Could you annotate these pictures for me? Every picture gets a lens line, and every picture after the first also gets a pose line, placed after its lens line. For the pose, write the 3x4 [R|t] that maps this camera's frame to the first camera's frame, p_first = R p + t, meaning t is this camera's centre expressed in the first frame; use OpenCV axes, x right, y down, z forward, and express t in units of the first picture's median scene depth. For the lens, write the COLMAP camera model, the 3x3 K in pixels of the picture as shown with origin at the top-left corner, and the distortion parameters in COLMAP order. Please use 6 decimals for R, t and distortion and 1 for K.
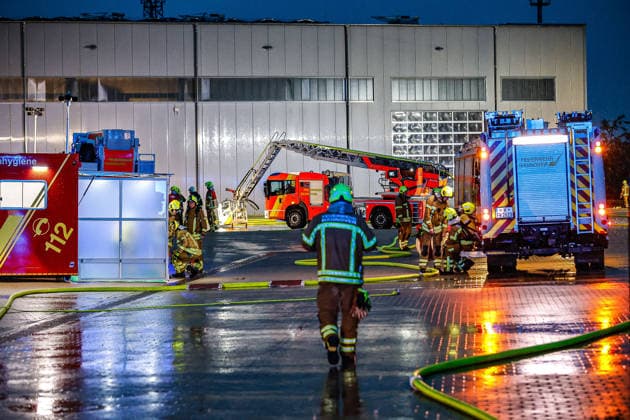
lens RADIAL K [[1821.0, 0, 315.0], [0, 1821.0, 210.0], [0, 0, 1]] dist [-0.030031, 0.031004]
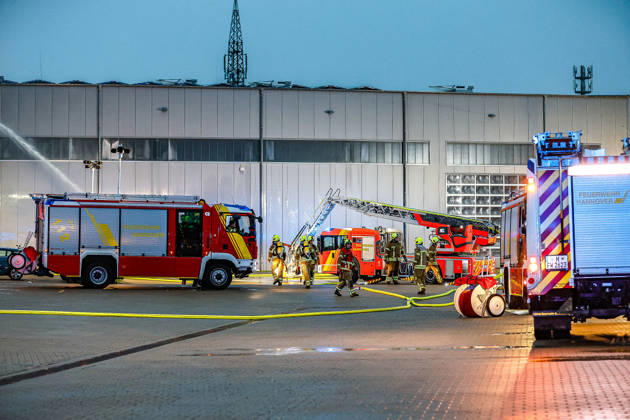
lens RADIAL K [[1478.3, 0, 315.0], [0, 1478.3, 210.0], [0, 0, 1]] dist [-0.186509, -0.118070]
pose [[0.998397, 0.012689, -0.055157, 0.016330], [-0.014906, 0.999090, -0.039974, 0.002652], [0.054599, 0.040732, 0.997677, 0.170097]]
